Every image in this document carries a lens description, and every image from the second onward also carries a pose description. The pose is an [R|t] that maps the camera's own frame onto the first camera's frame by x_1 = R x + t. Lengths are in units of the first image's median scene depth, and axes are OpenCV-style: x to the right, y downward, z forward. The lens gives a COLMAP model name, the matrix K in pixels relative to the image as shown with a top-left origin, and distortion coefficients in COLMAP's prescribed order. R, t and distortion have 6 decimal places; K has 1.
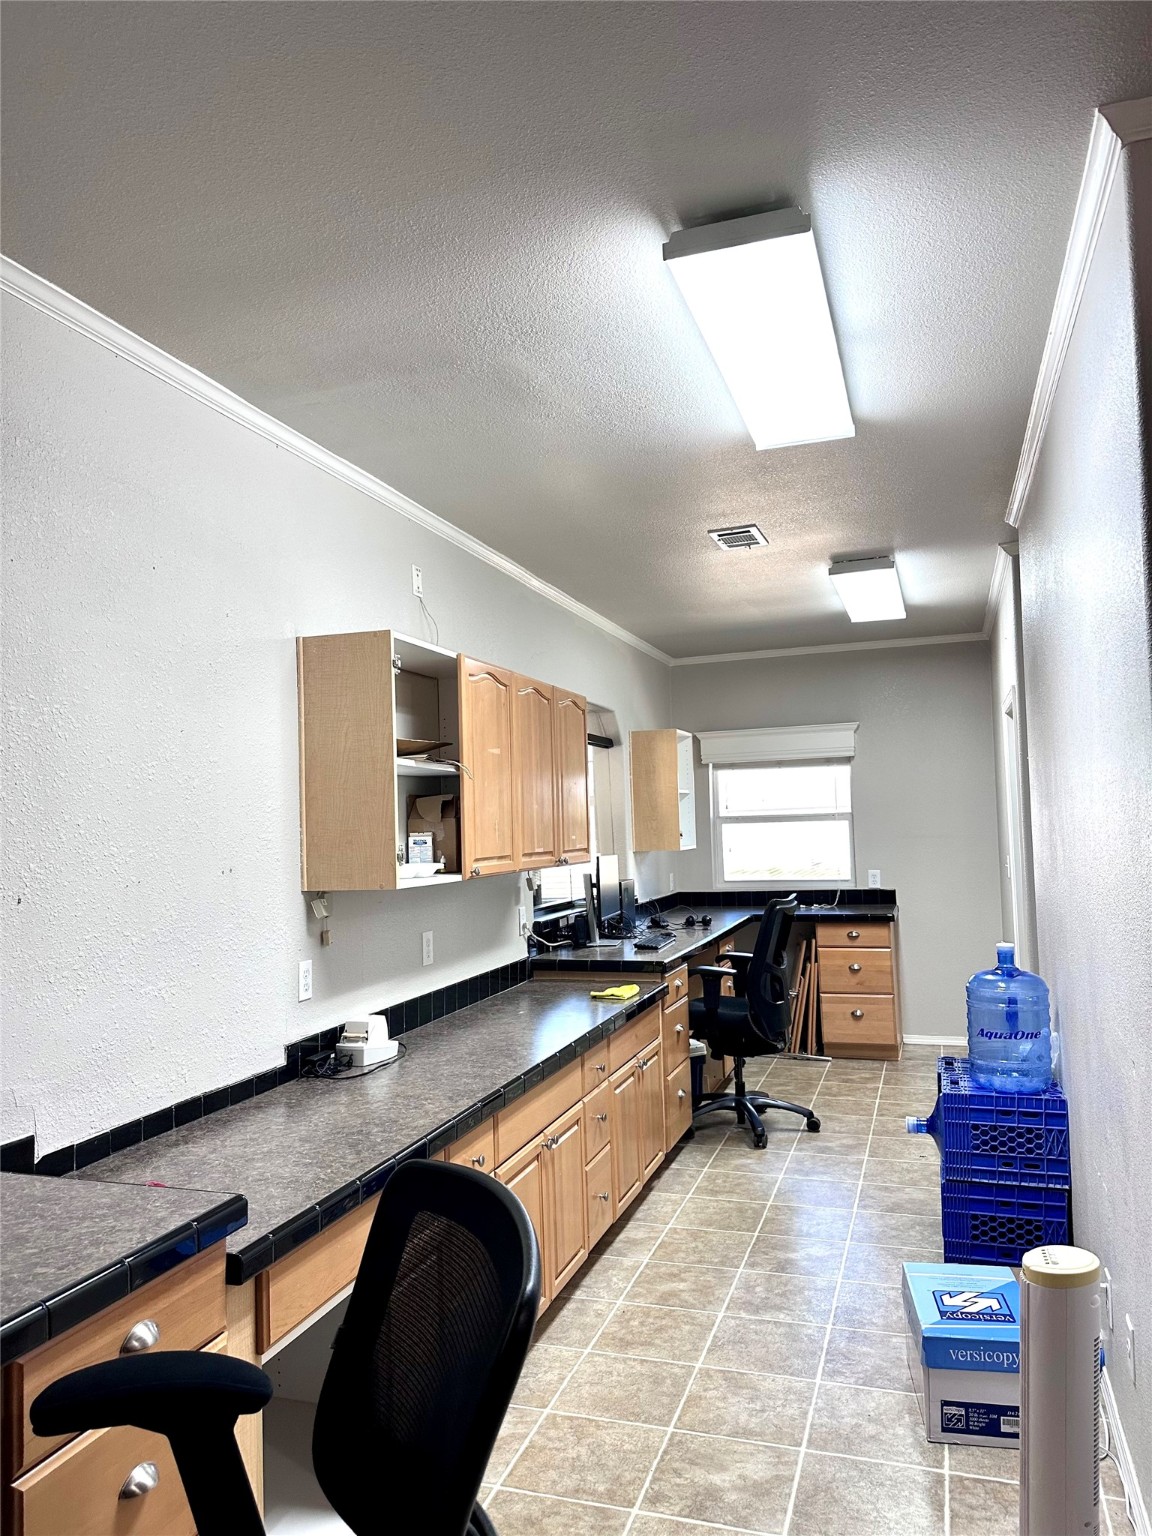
lens RADIAL K [[1083.0, 0, 576.0], [0, 1083.0, 768.0], [0, 0, 1]] dist [0.137920, -0.256456]
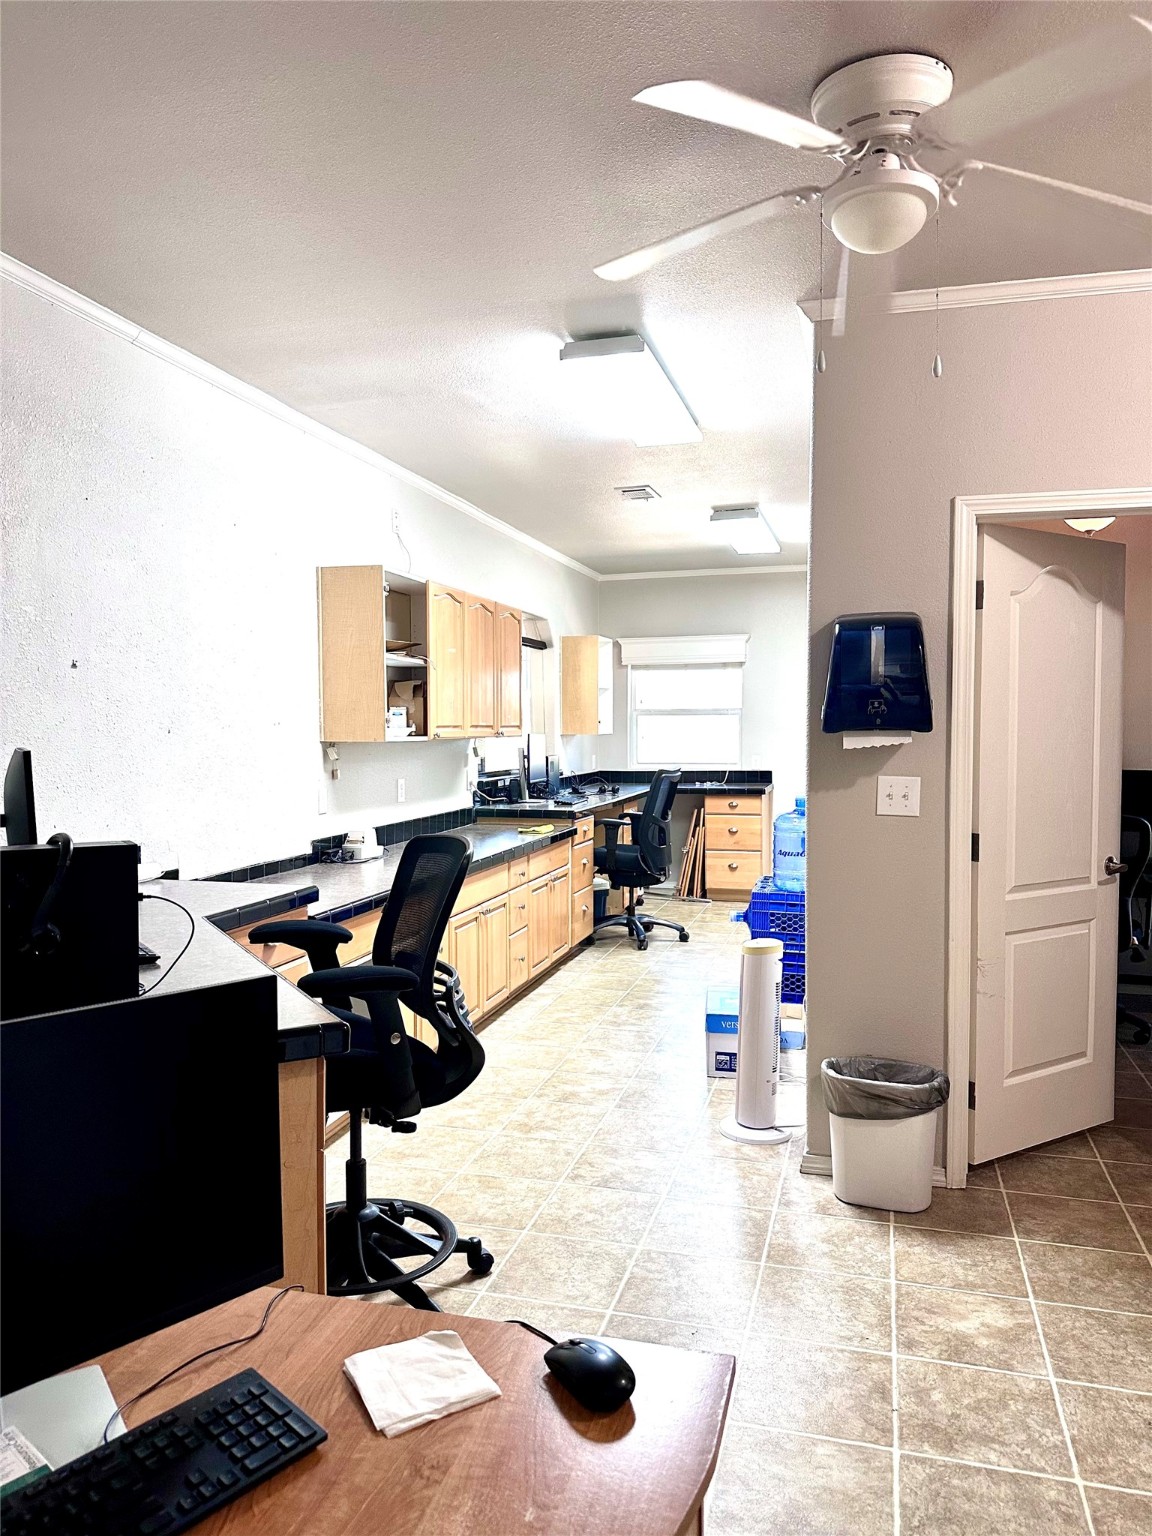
lens RADIAL K [[1083.0, 0, 576.0], [0, 1083.0, 768.0], [0, 0, 1]] dist [0.137920, -0.256456]
pose [[0.998552, 0.024815, 0.047723, 0.018257], [-0.029126, 0.995345, 0.091867, 0.001635], [-0.045221, -0.093124, 0.994627, -0.341944]]
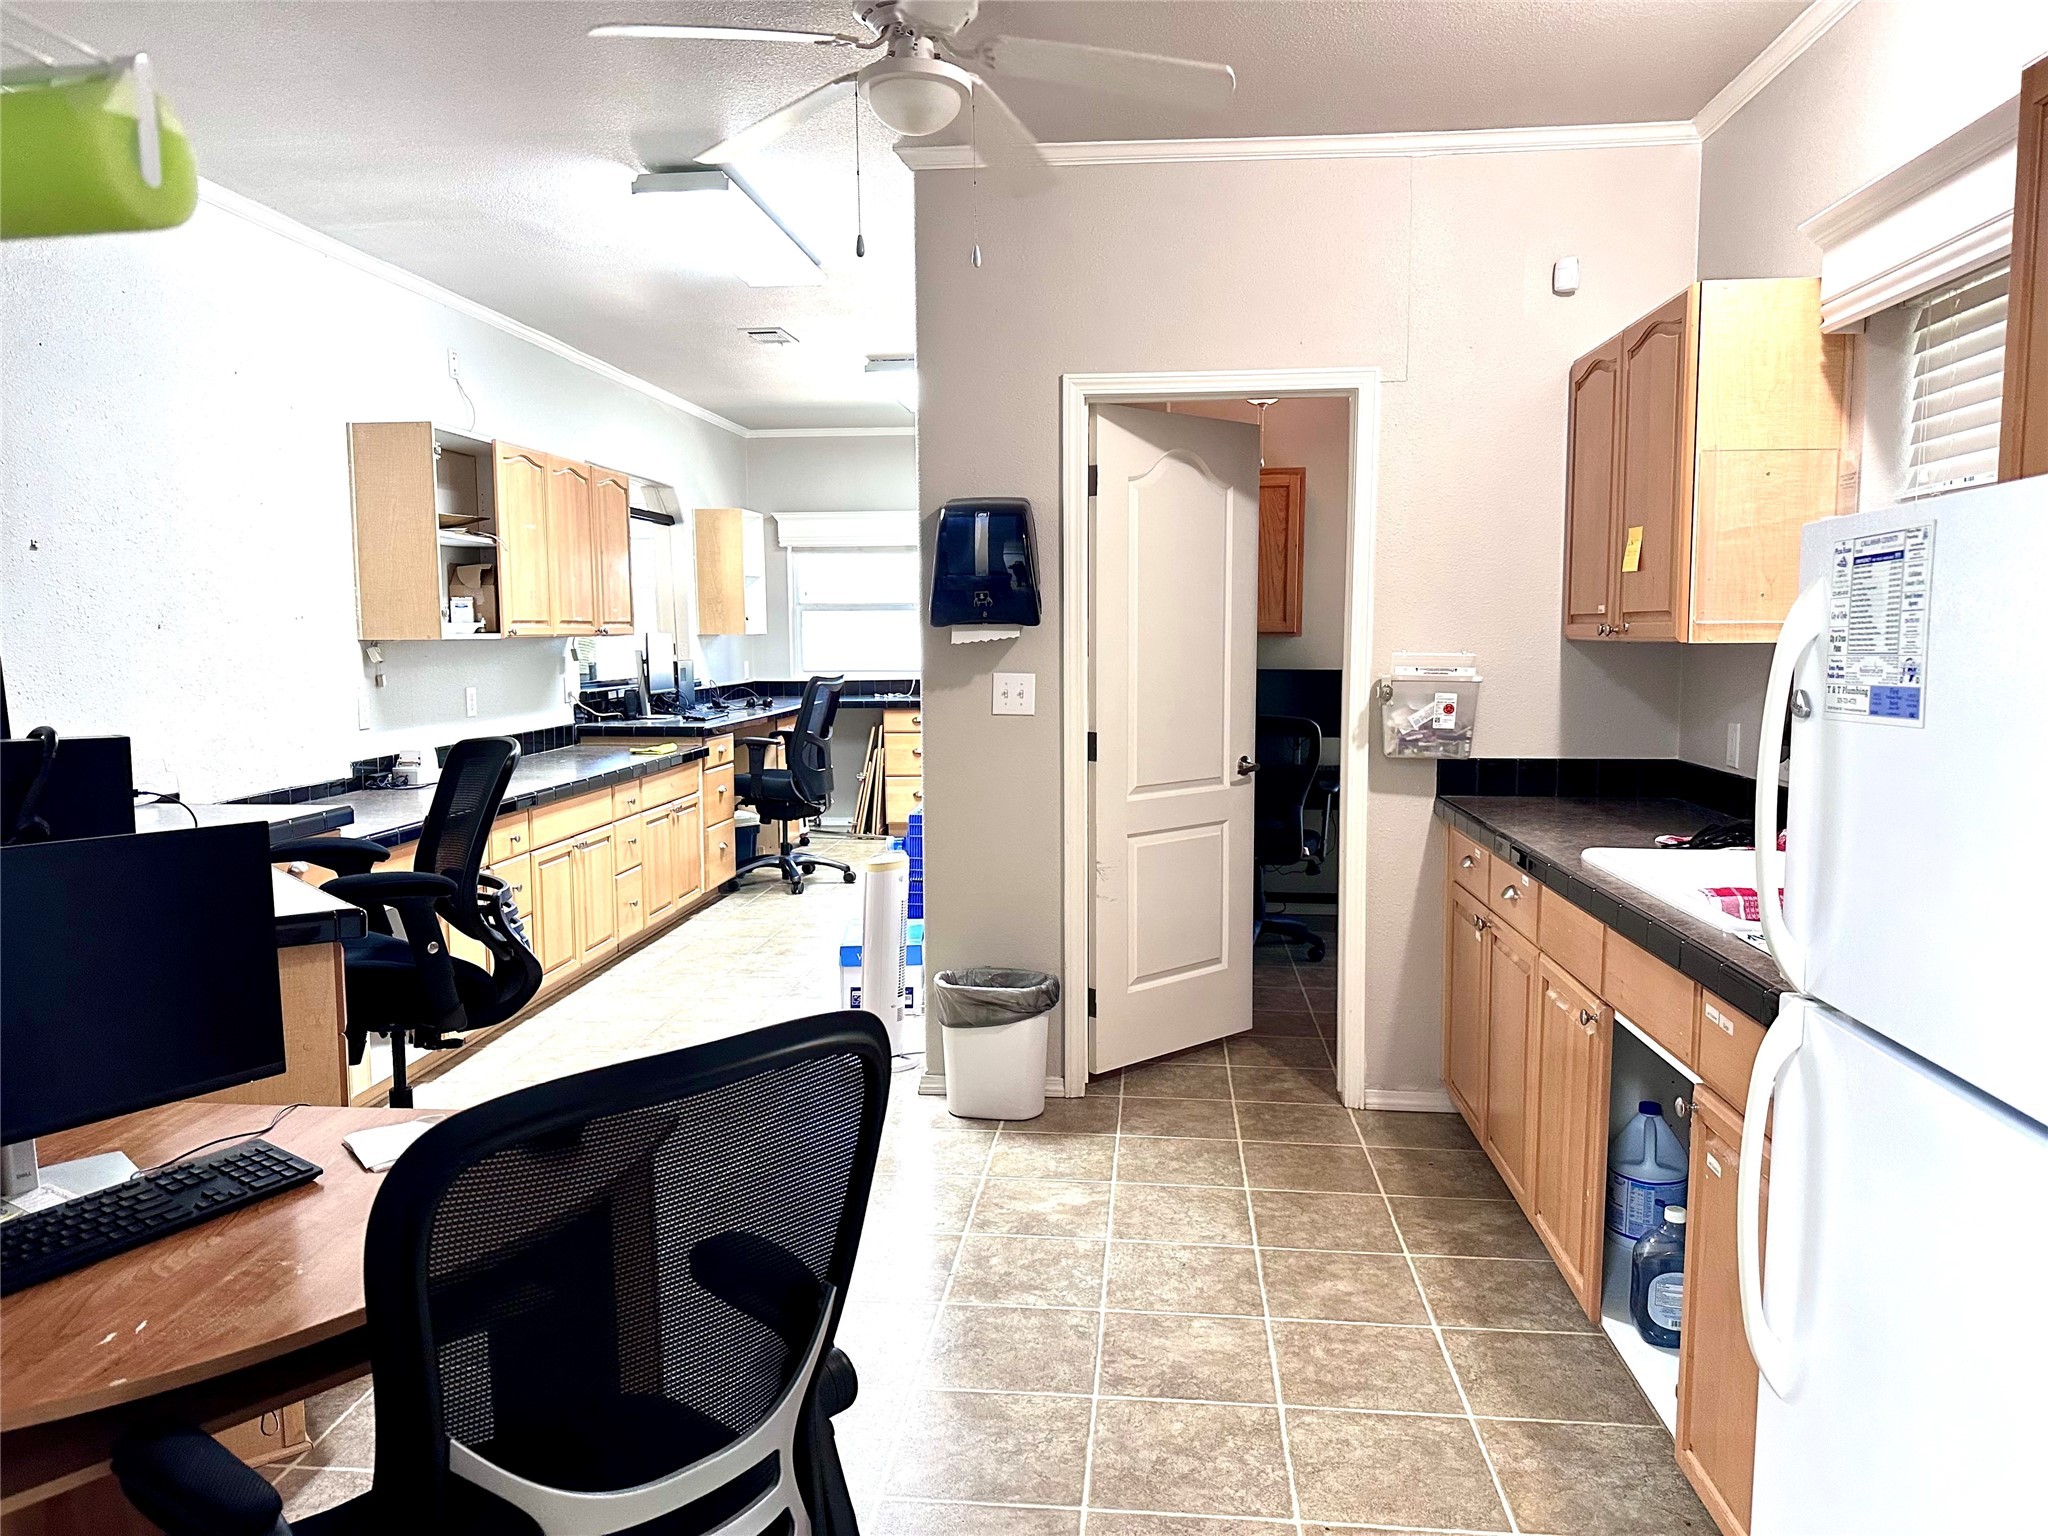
lens RADIAL K [[1443.9, 0, 1033.0], [0, 1443.9, 770.5], [0, 0, 1]] dist [0.137920, -0.256456]
pose [[0.973641, 0.001072, 0.228083, 0.071313], [-0.035135, 0.988759, 0.145335, -0.004100], [-0.225363, -0.149517, 0.962734, -0.514262]]
